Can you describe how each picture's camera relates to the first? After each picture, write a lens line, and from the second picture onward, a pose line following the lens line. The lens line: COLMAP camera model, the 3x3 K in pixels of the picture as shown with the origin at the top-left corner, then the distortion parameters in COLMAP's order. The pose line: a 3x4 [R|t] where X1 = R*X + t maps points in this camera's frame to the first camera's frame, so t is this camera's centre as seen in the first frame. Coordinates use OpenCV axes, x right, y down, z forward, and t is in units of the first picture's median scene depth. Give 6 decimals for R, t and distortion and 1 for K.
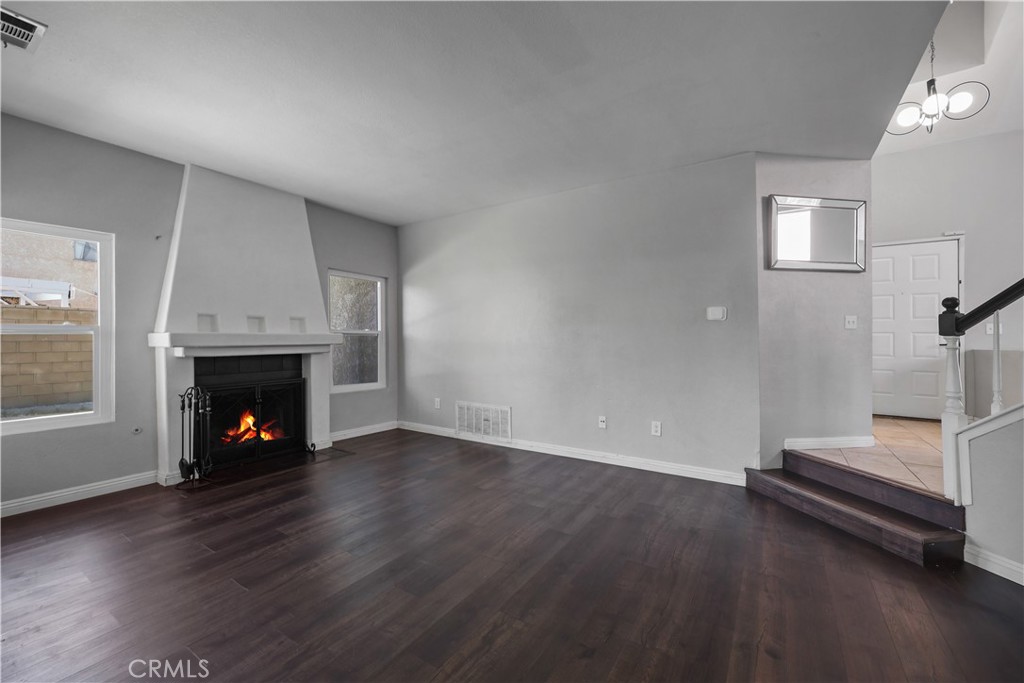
lens RADIAL K [[418.2, 0, 502.2], [0, 418.2, 333.4], [0, 0, 1]] dist [-0.000903, -0.000396]
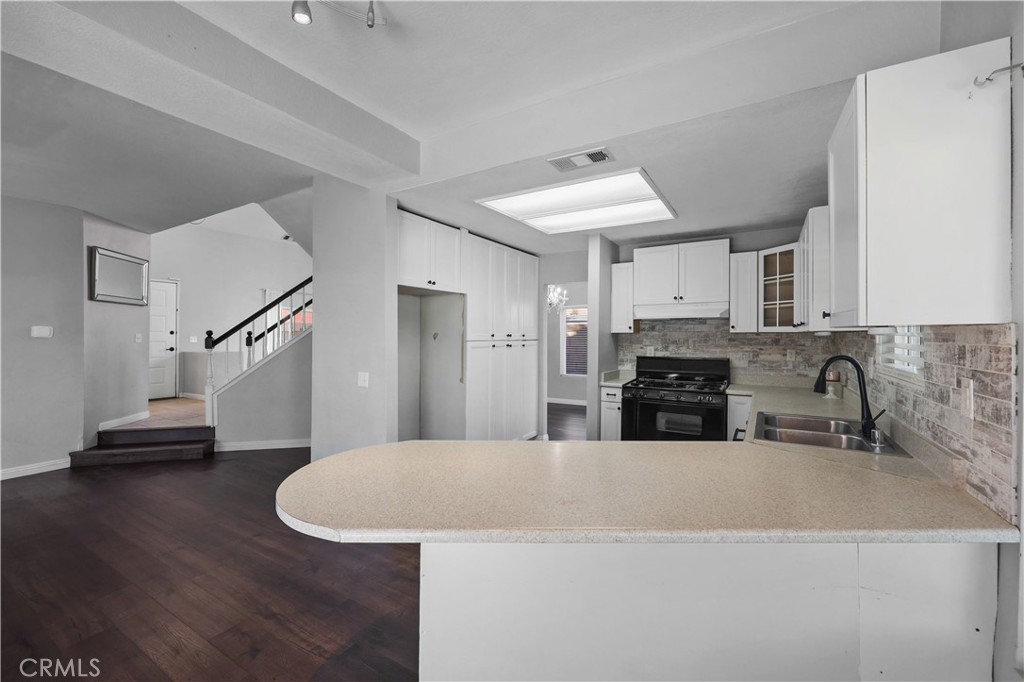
lens RADIAL K [[418.2, 0, 507.7], [0, 418.2, 335.8], [0, 0, 1]] dist [-0.000903, -0.000396]
pose [[-0.030498, -0.001645, 0.999533, -0.756499], [-0.012092, 0.999926, 0.001277, -0.056124], [-0.999462, -0.012047, -0.030516, -0.308861]]
